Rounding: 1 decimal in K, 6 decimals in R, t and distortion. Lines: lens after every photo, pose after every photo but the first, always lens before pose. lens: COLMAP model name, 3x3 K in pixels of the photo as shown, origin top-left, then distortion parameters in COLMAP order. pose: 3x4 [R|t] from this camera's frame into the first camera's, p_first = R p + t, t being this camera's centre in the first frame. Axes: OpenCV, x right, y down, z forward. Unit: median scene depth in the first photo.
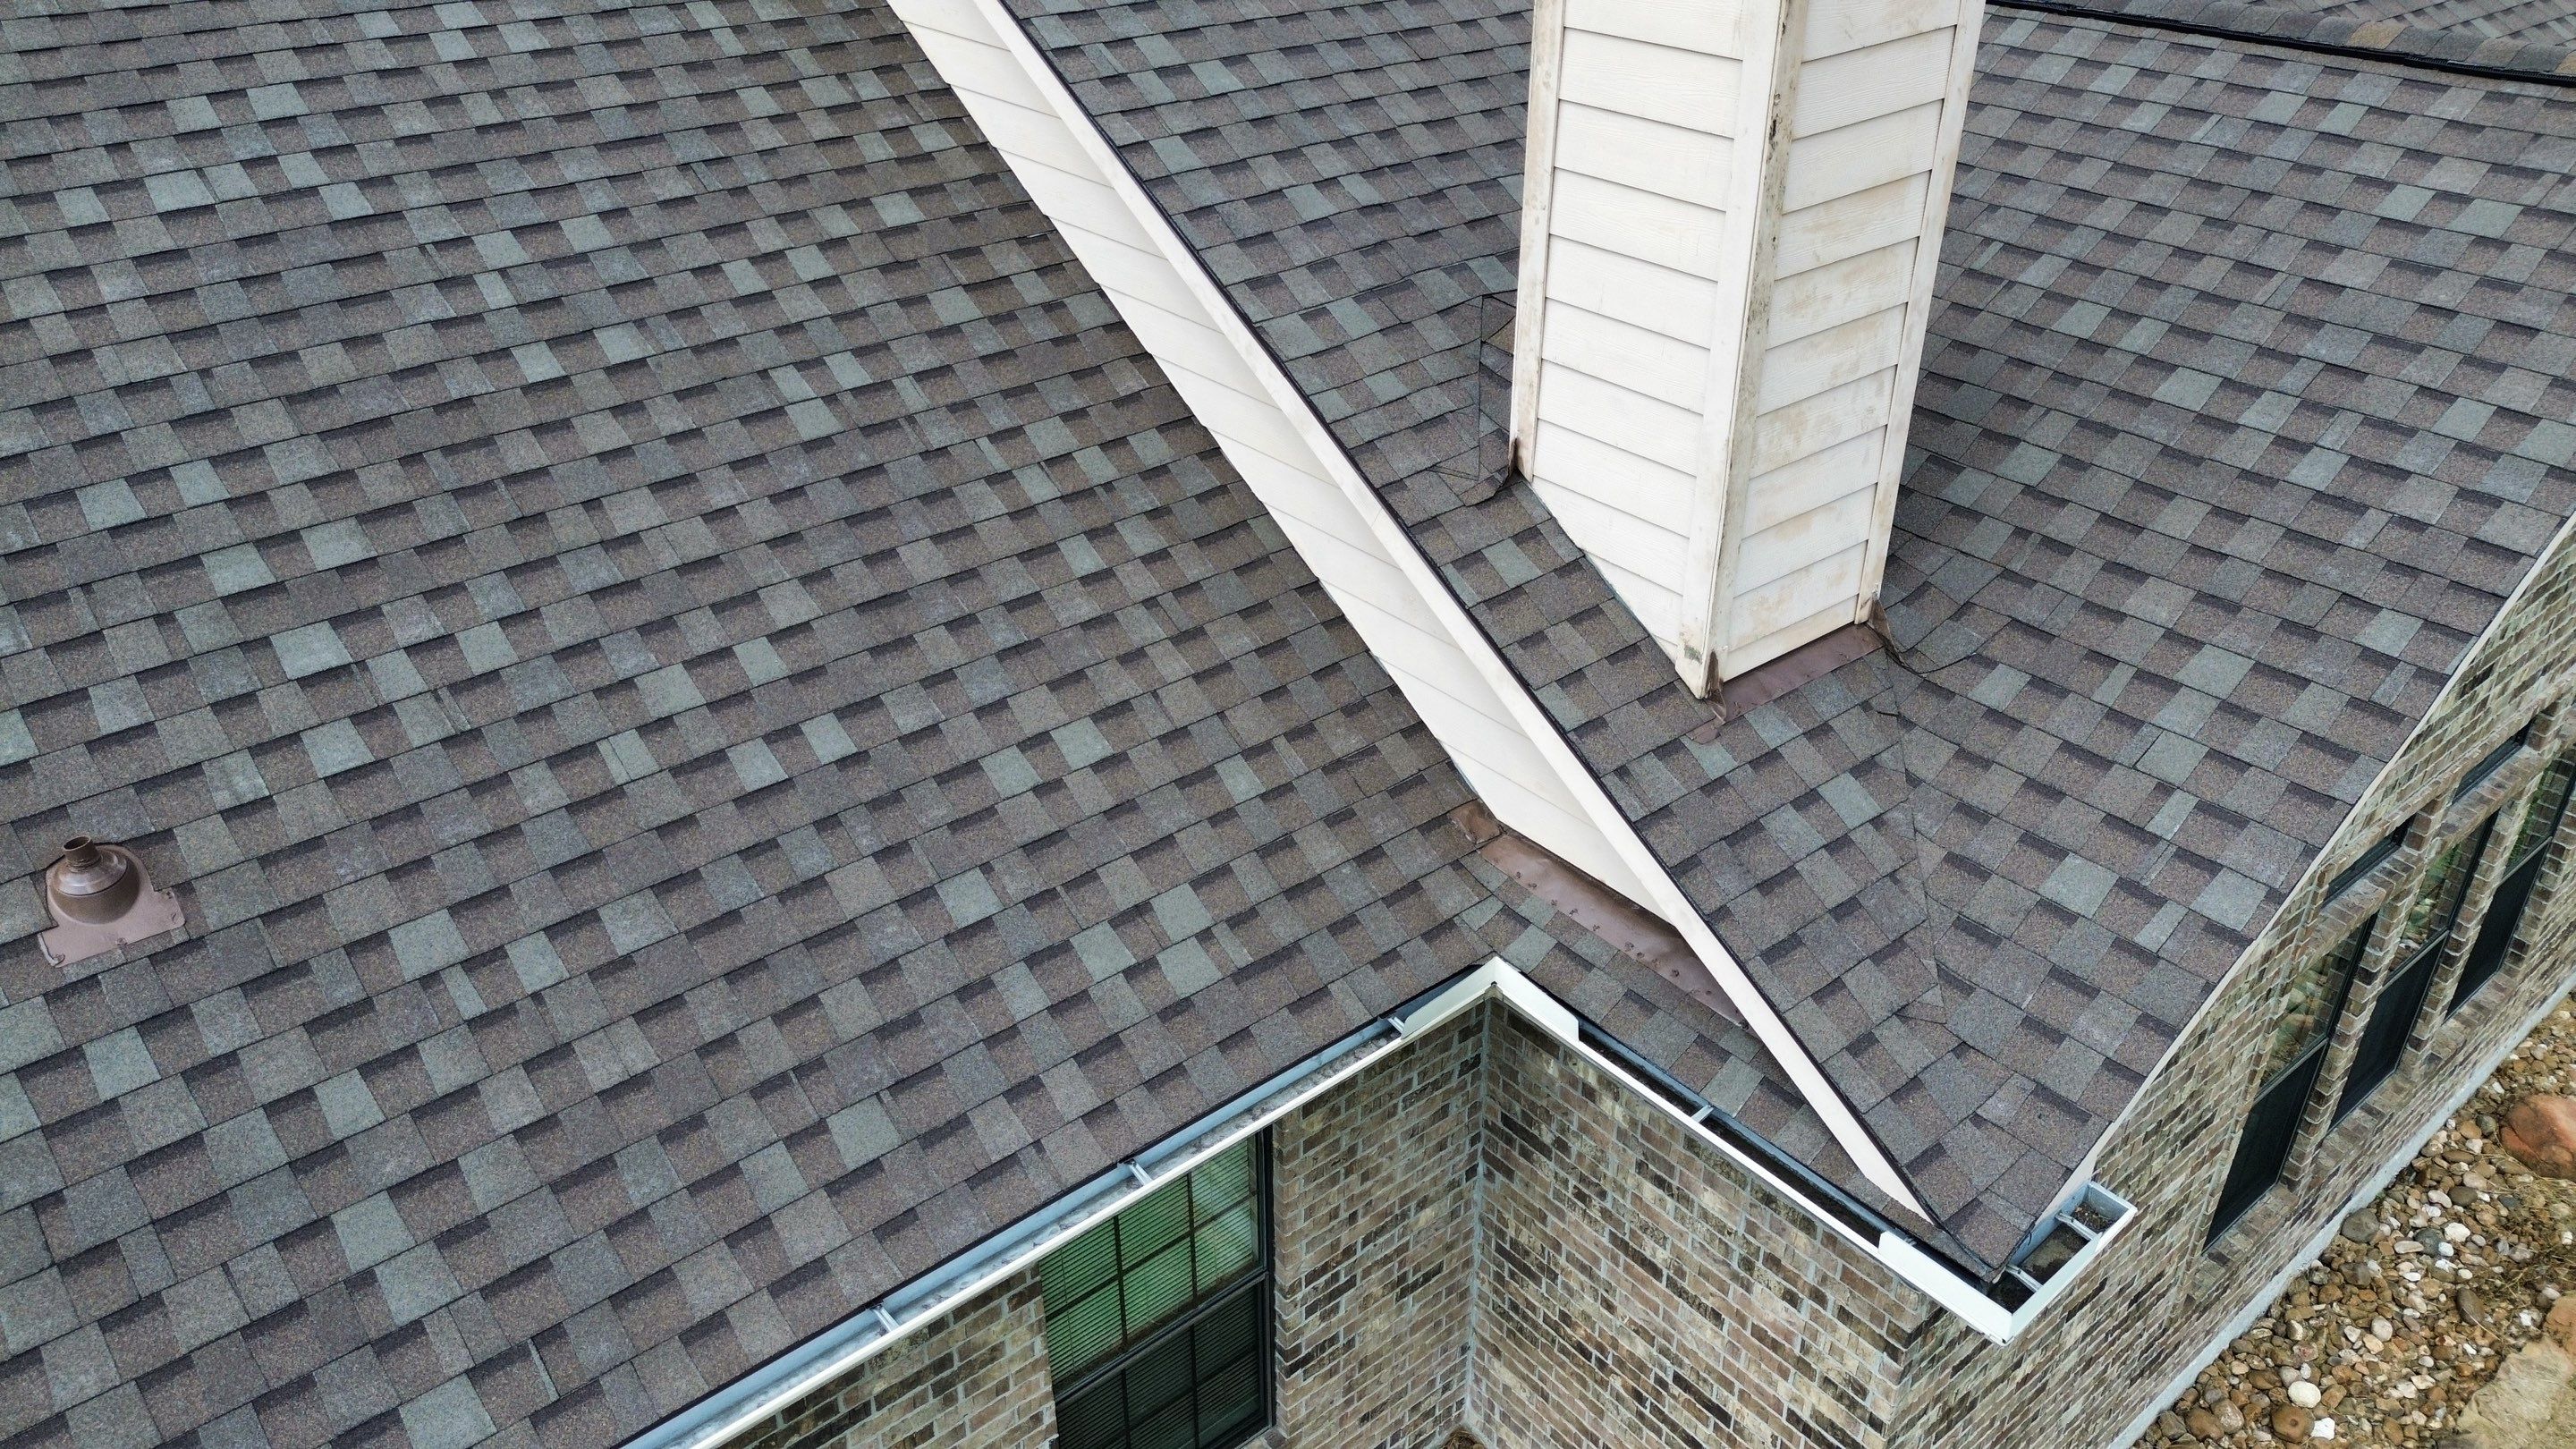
lens RADIAL K [[1828.4, 0, 1298.1], [0, 1828.4, 729.5], [0, 0, 1]] dist [0.080573, -0.085382]
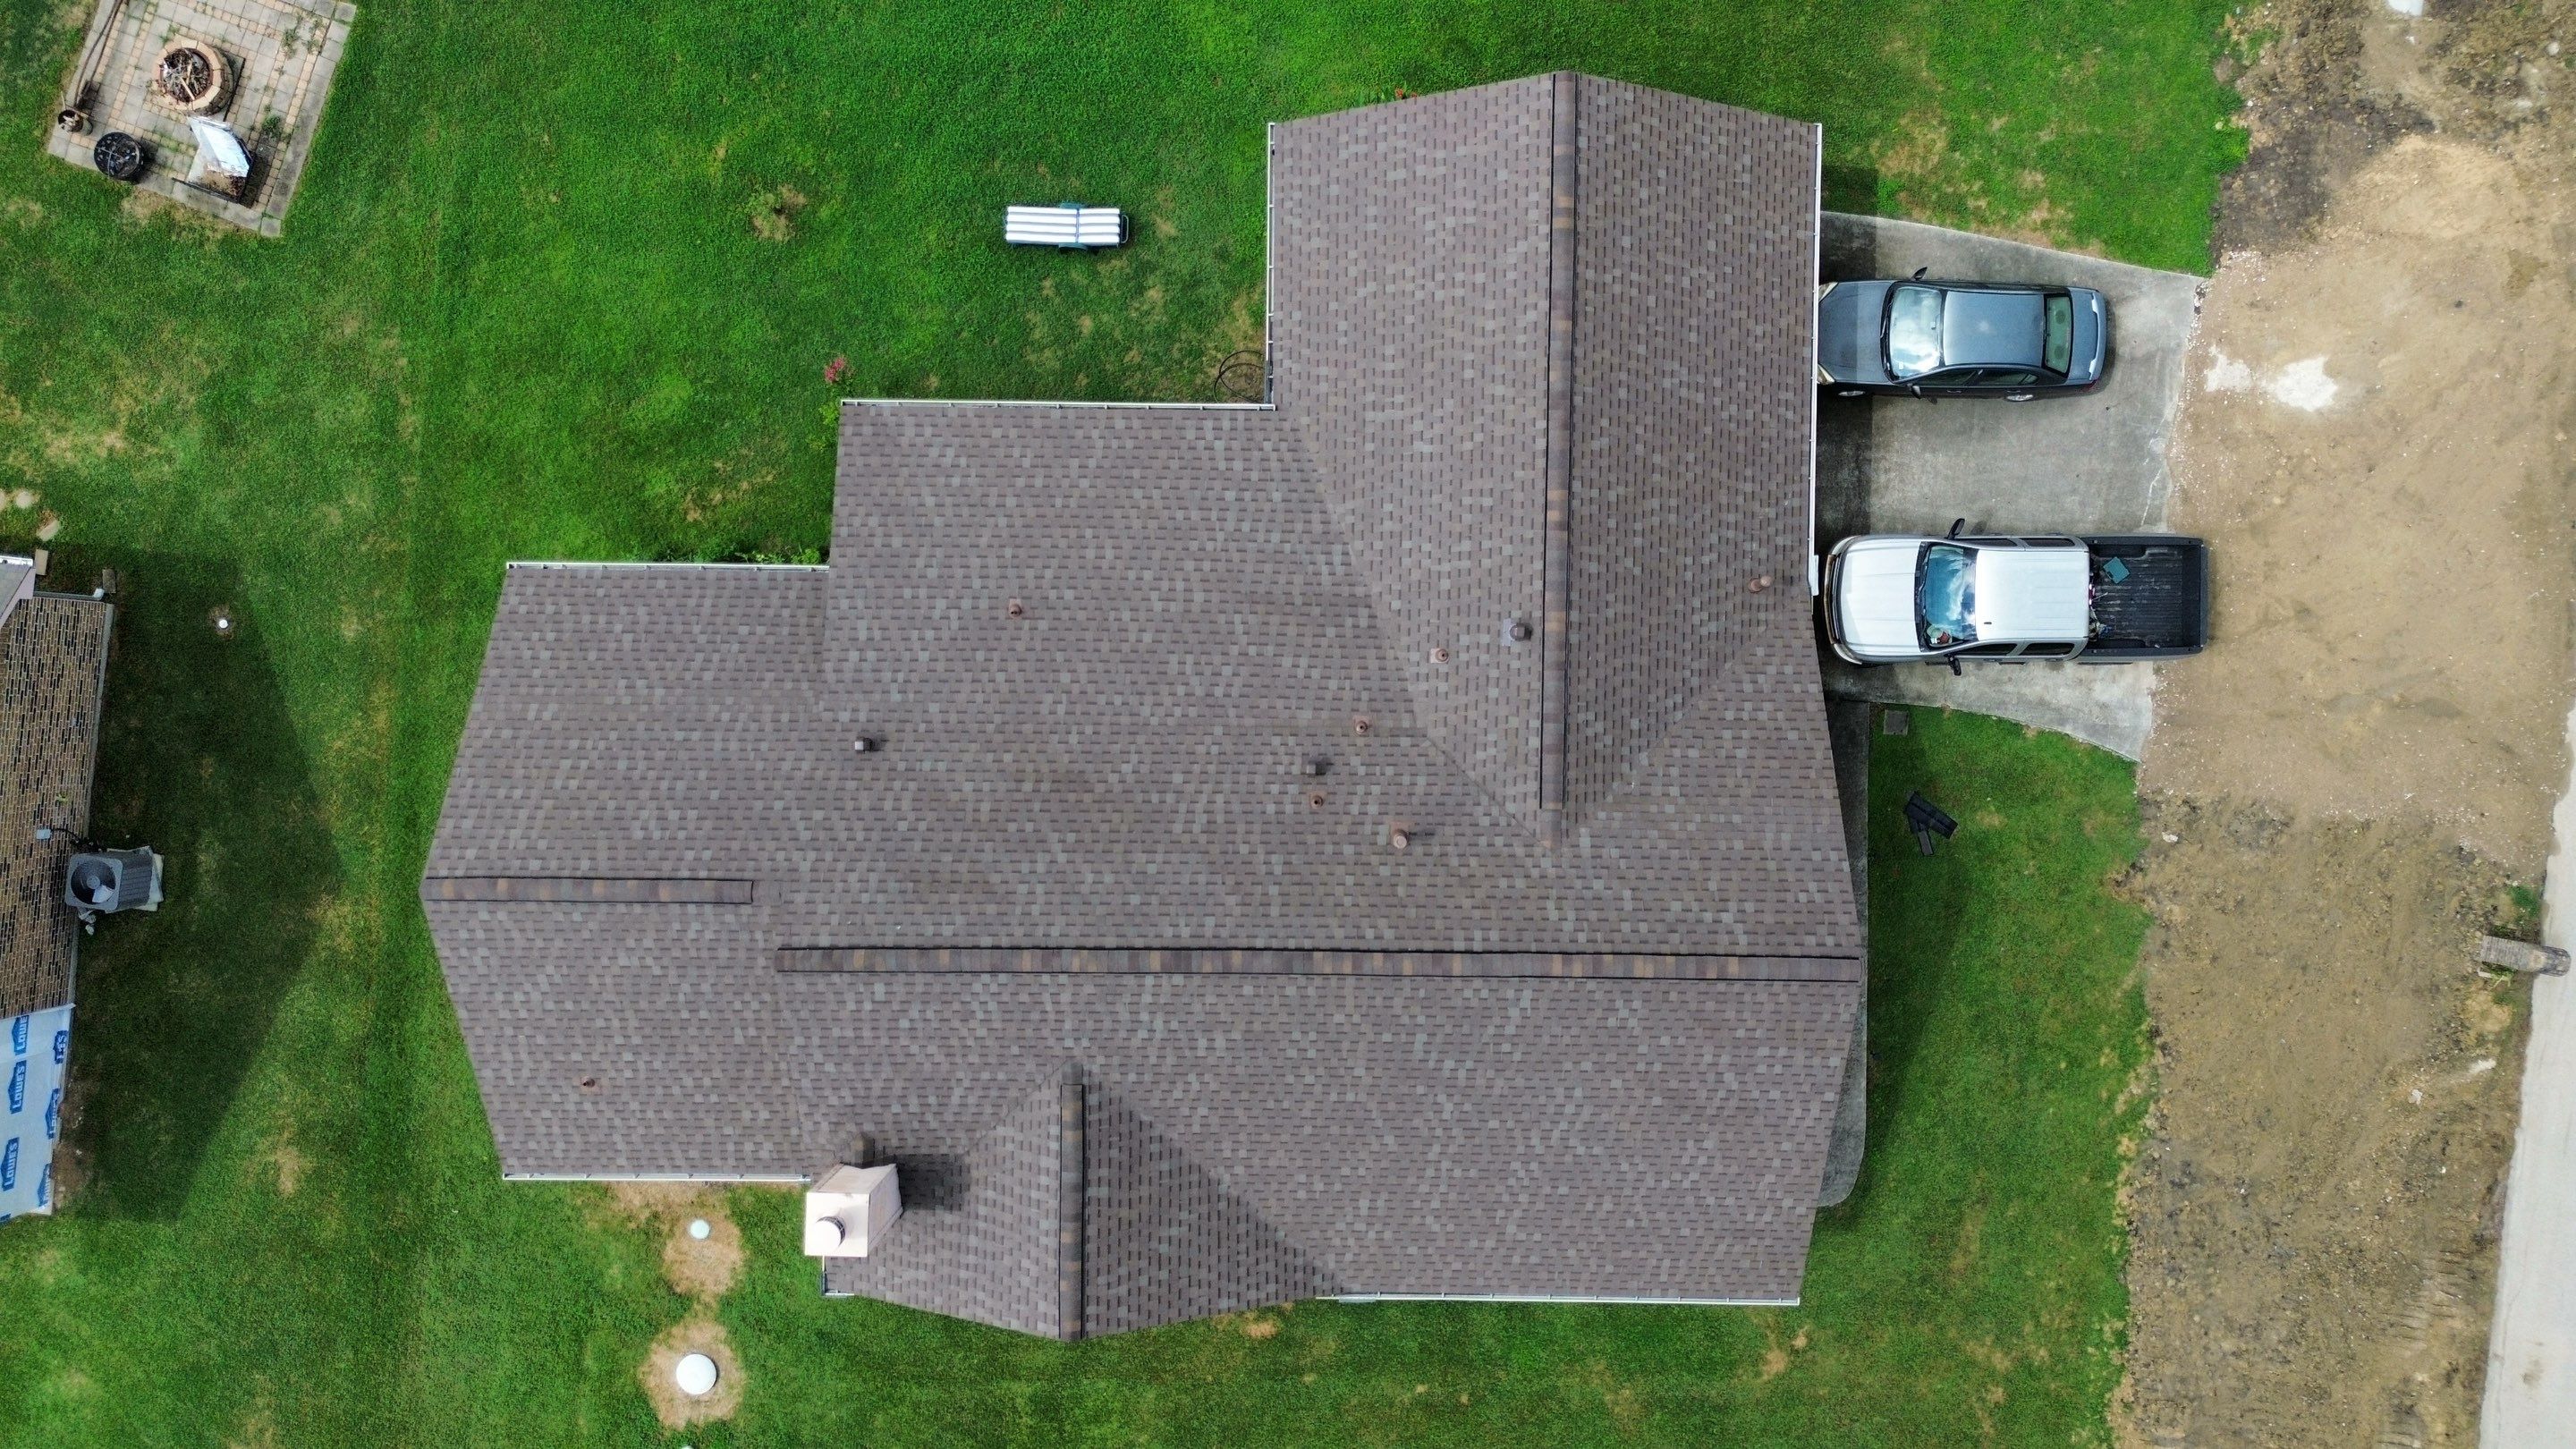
lens RADIAL K [[1828.4, 0, 1291.6], [0, 1828.4, 731.1], [0, 0, 1]] dist [0.080573, -0.085382]
pose [[0.764450, 0.644642, 0.007277, 0.249706], [-0.326104, 0.376924, 0.866940, -4.916830], [0.556123, -0.665105, 0.498360, 0.029960]]
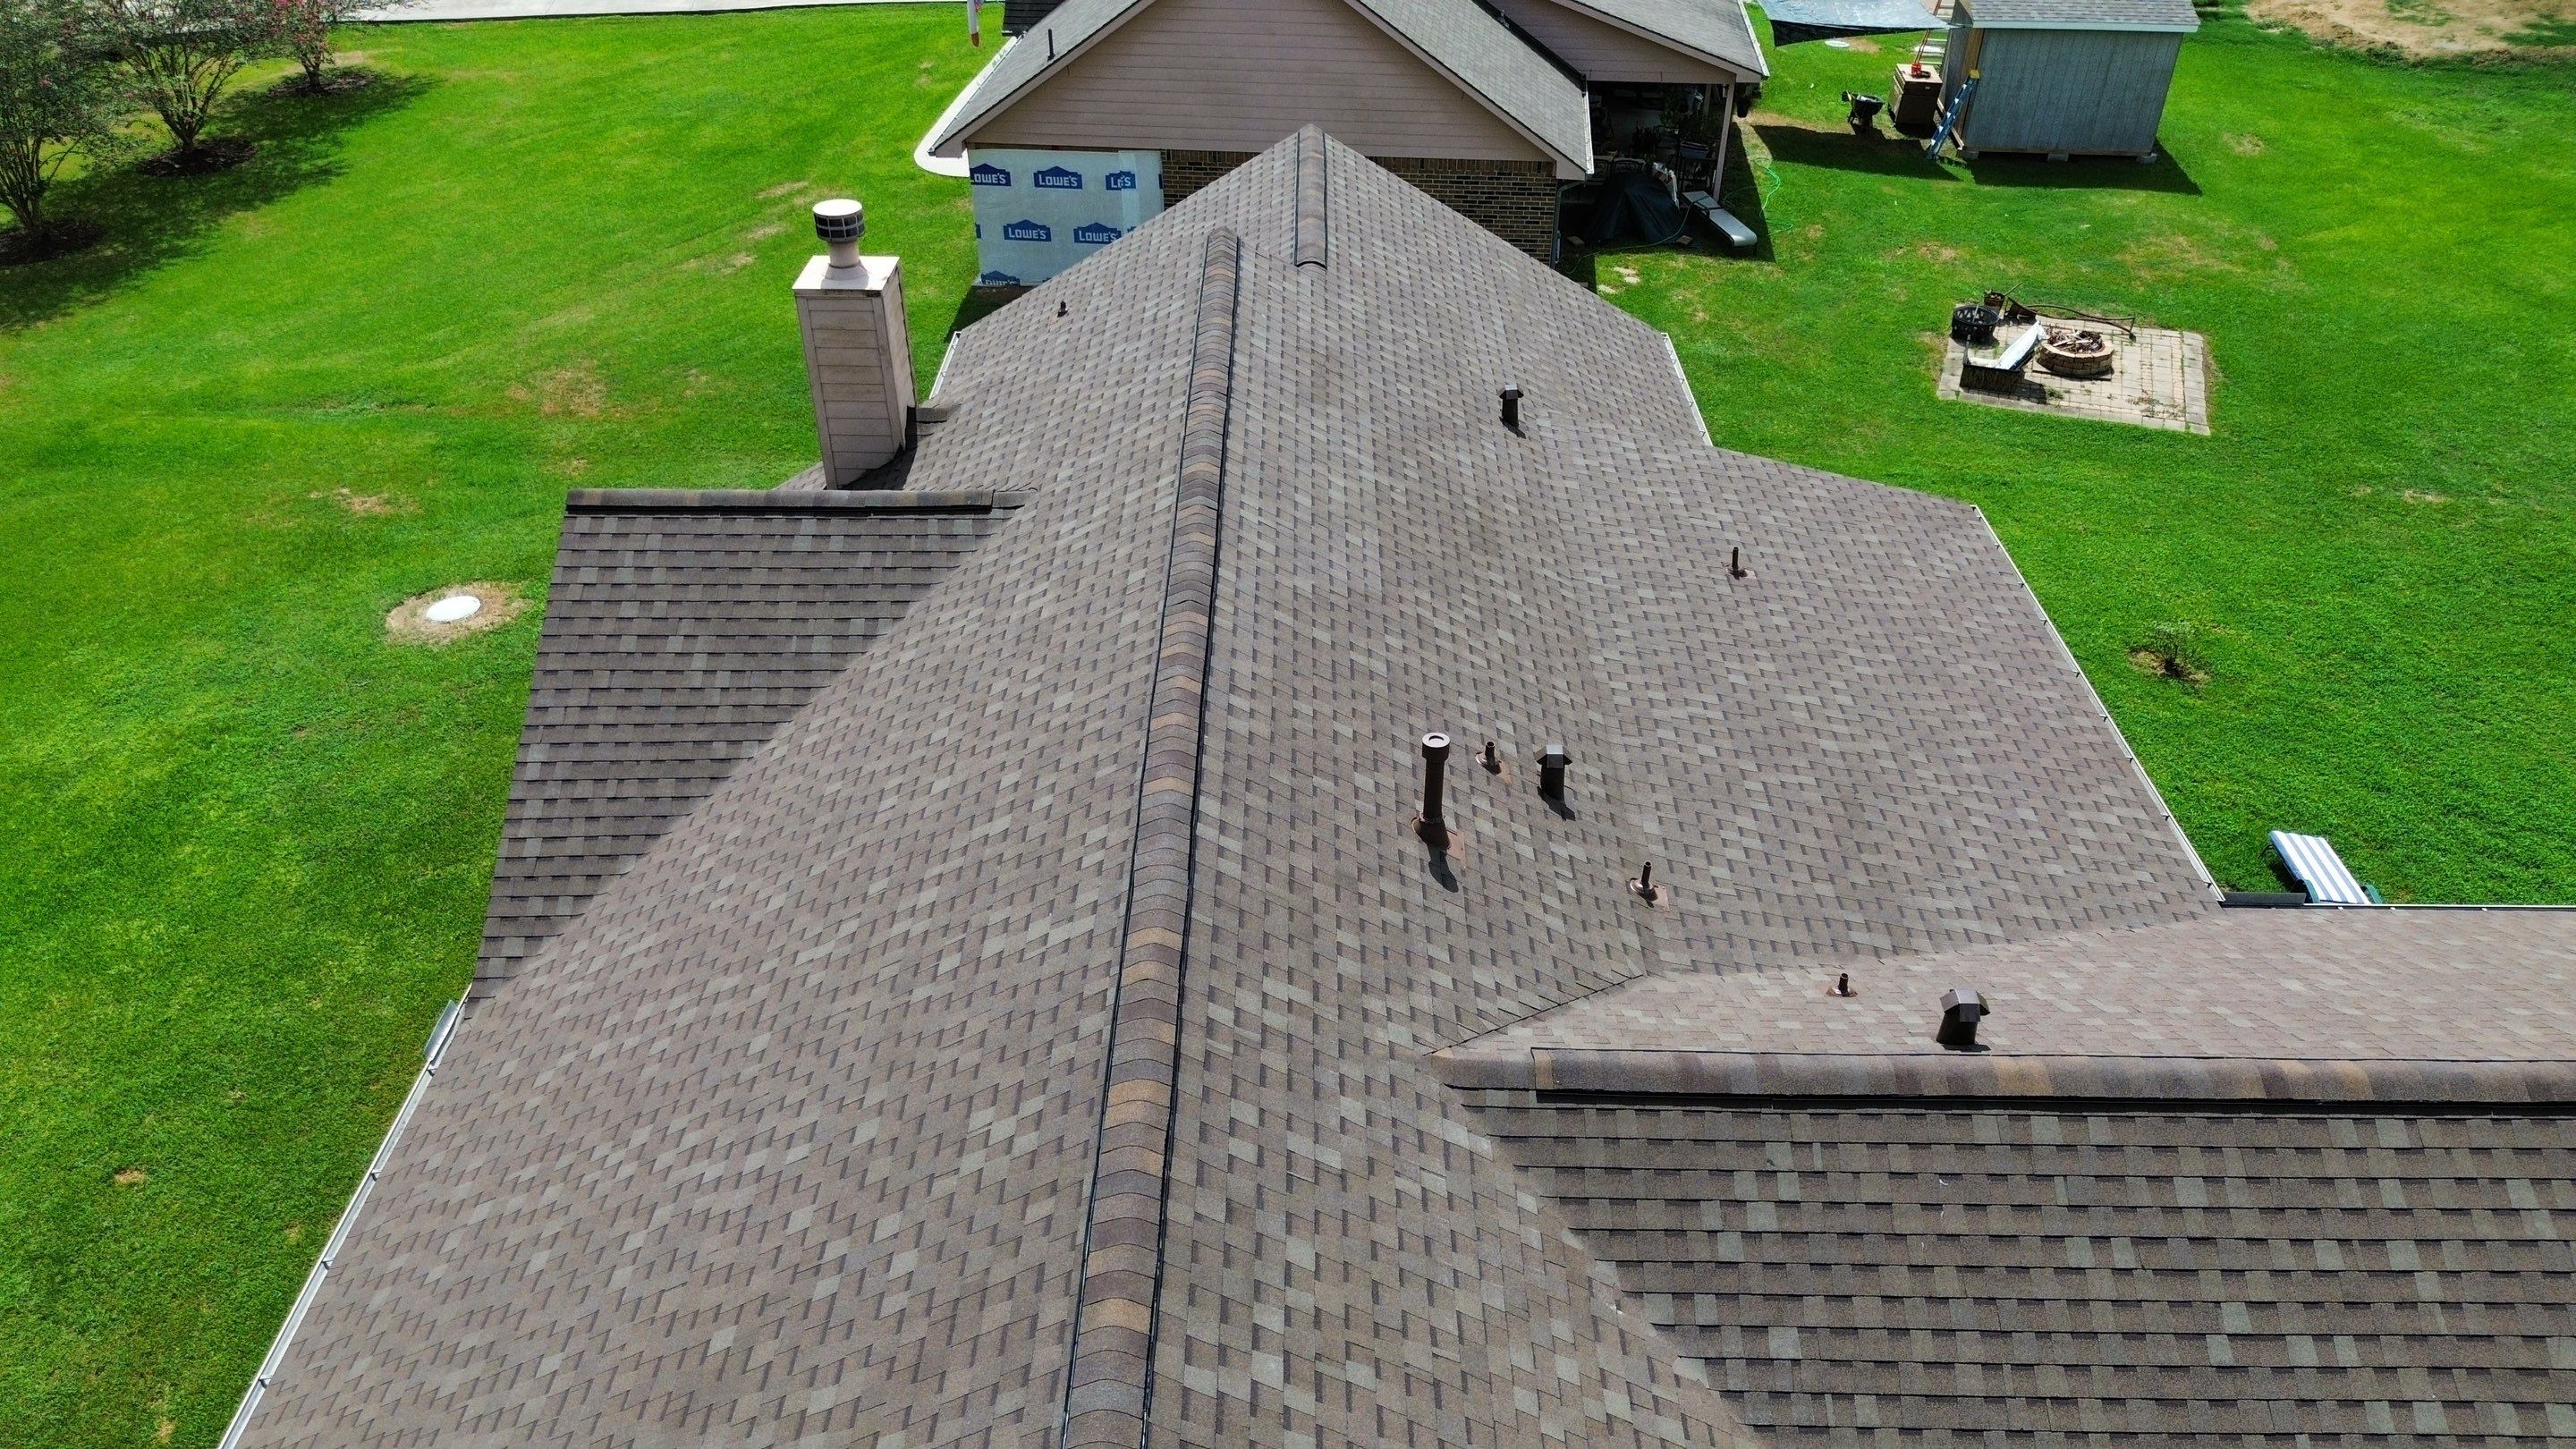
lens RADIAL K [[1828.4, 0, 1290.9], [0, 1828.4, 725.6], [0, 0, 1]] dist [0.080573, -0.085382]
pose [[-0.643442, 0.446256, -0.621963, 1.975453], [-0.387170, 0.511194, 0.767320, -2.636922], [0.660365, 0.734531, -0.156147, 2.338579]]
